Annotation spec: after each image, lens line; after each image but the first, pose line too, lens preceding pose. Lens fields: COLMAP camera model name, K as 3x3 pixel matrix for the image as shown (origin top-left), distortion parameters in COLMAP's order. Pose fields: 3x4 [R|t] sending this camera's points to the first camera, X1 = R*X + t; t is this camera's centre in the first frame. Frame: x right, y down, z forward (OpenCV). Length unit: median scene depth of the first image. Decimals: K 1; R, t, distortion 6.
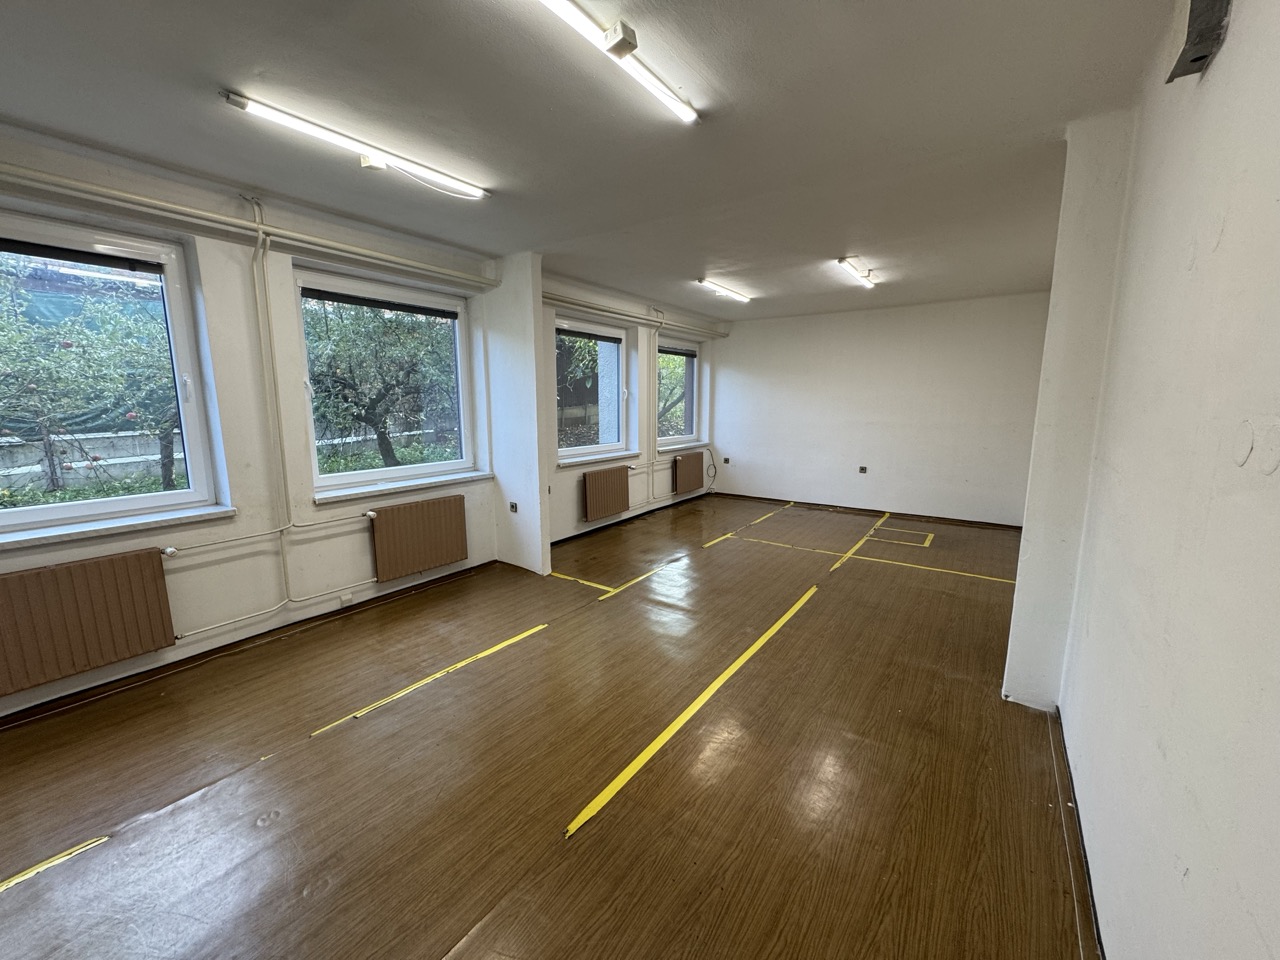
lens RADIAL K [[502.1, 0, 623.3], [0, 502.1, 471.5], [0, 0, 1]] dist [-0.001045, -0.000153]
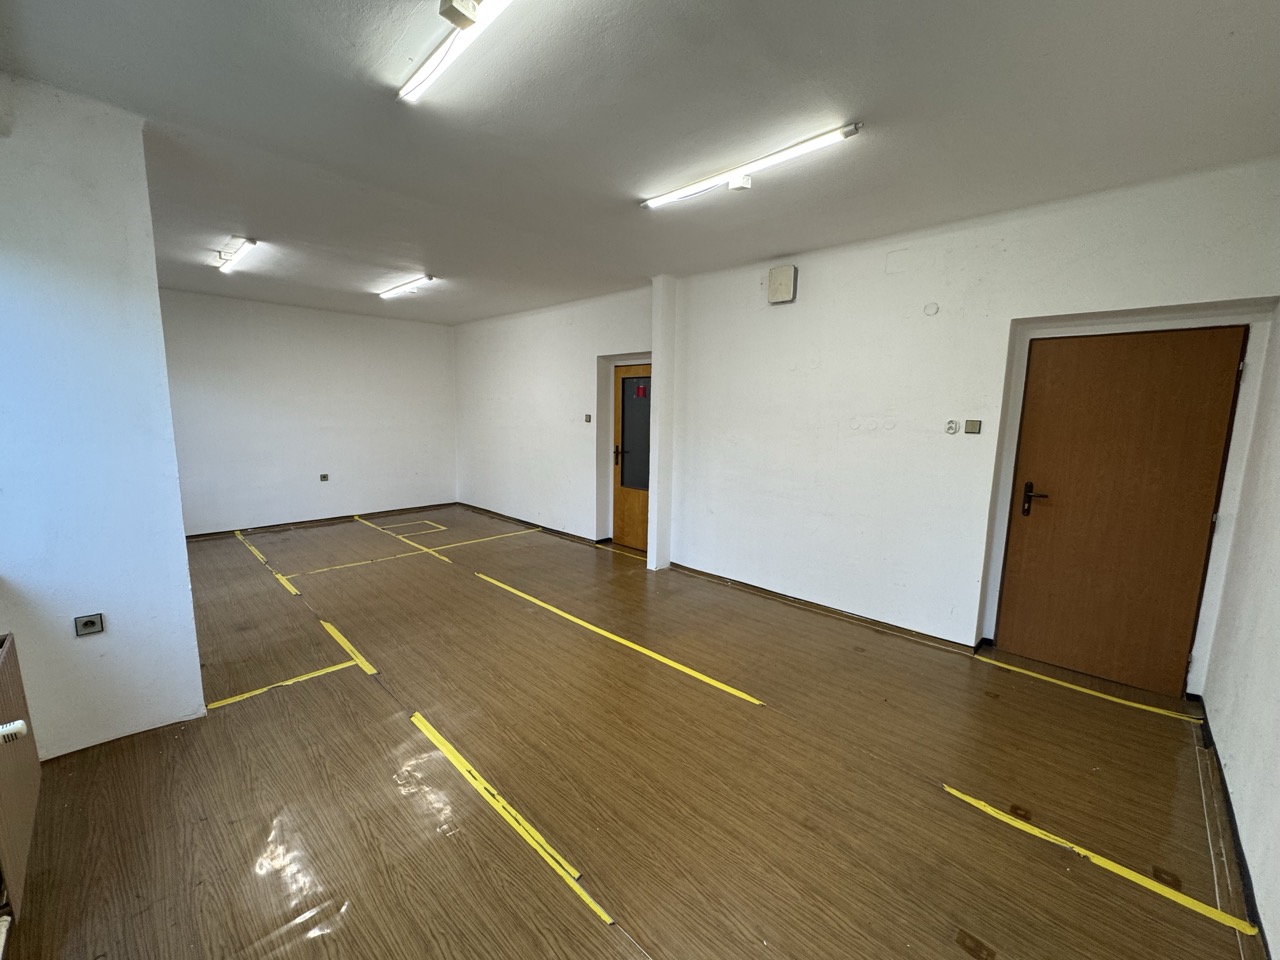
lens RADIAL K [[509.3, 0, 638.3], [0, 509.3, 480.6], [0, 0, 1]] dist [-0.003307, -0.000297]
pose [[0.154831, -0.132631, 0.978998, -0.529428], [0.122115, 0.985918, 0.114256, -0.049961], [-0.980365, 0.101859, 0.168847, 0.352495]]
